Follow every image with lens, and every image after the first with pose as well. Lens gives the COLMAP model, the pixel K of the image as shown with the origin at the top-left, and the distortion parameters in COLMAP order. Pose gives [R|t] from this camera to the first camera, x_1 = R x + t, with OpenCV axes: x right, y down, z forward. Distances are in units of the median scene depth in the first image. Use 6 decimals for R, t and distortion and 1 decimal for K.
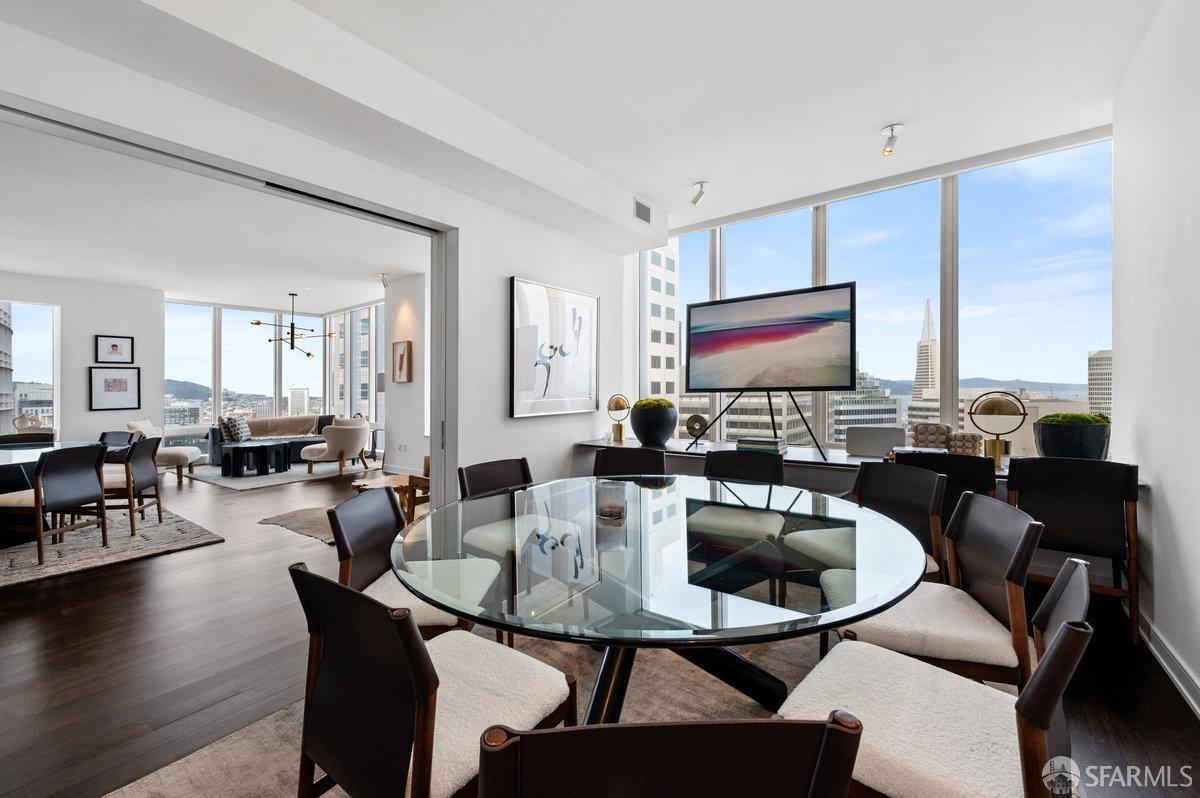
lens RADIAL K [[485.6, 0, 598.3], [0, 485.6, 383.9], [0, 0, 1]] dist [-0.004195, -0.000148]
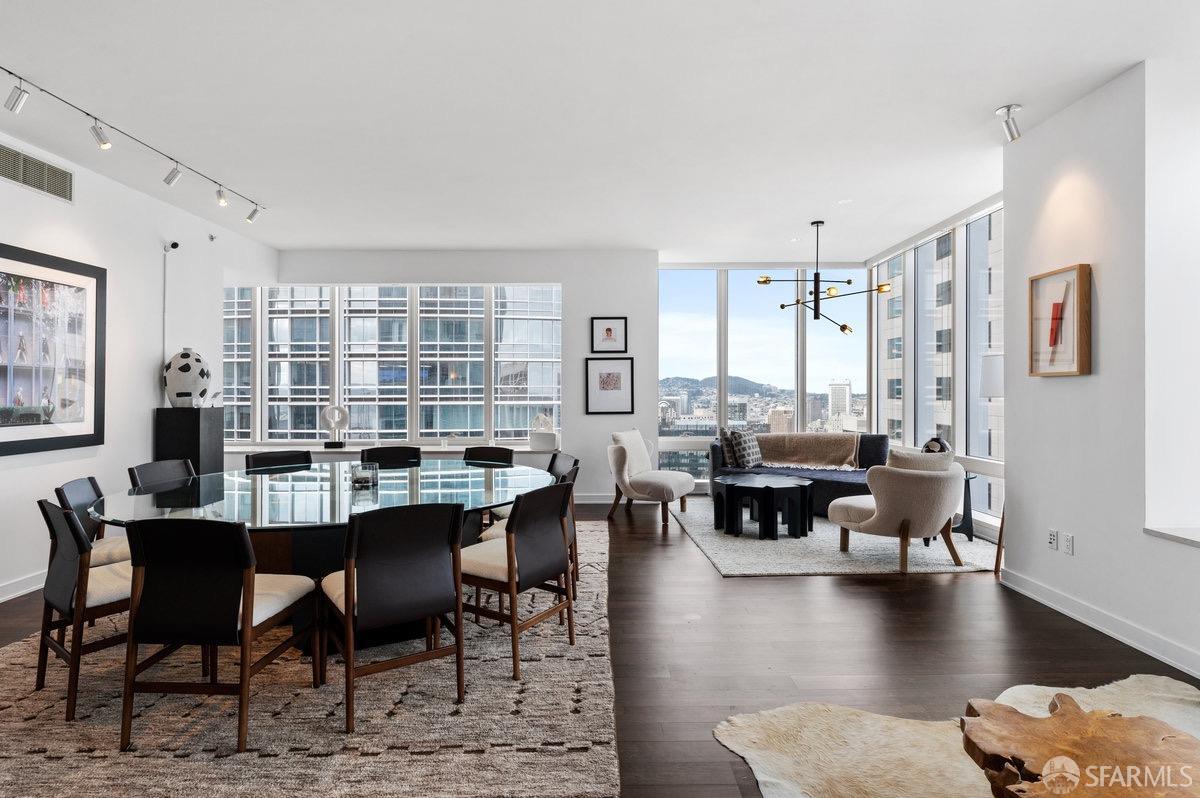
lens RADIAL K [[612.4, 0, 608.0], [0, 612.4, 384.8], [0, 0, 1]] dist [-0.000854, -0.000756]
pose [[0.609205, 0.005570, -0.792994, -0.214402], [0.002871, 0.999953, 0.009230, -0.001039], [0.793008, -0.007899, 0.609160, 0.375484]]
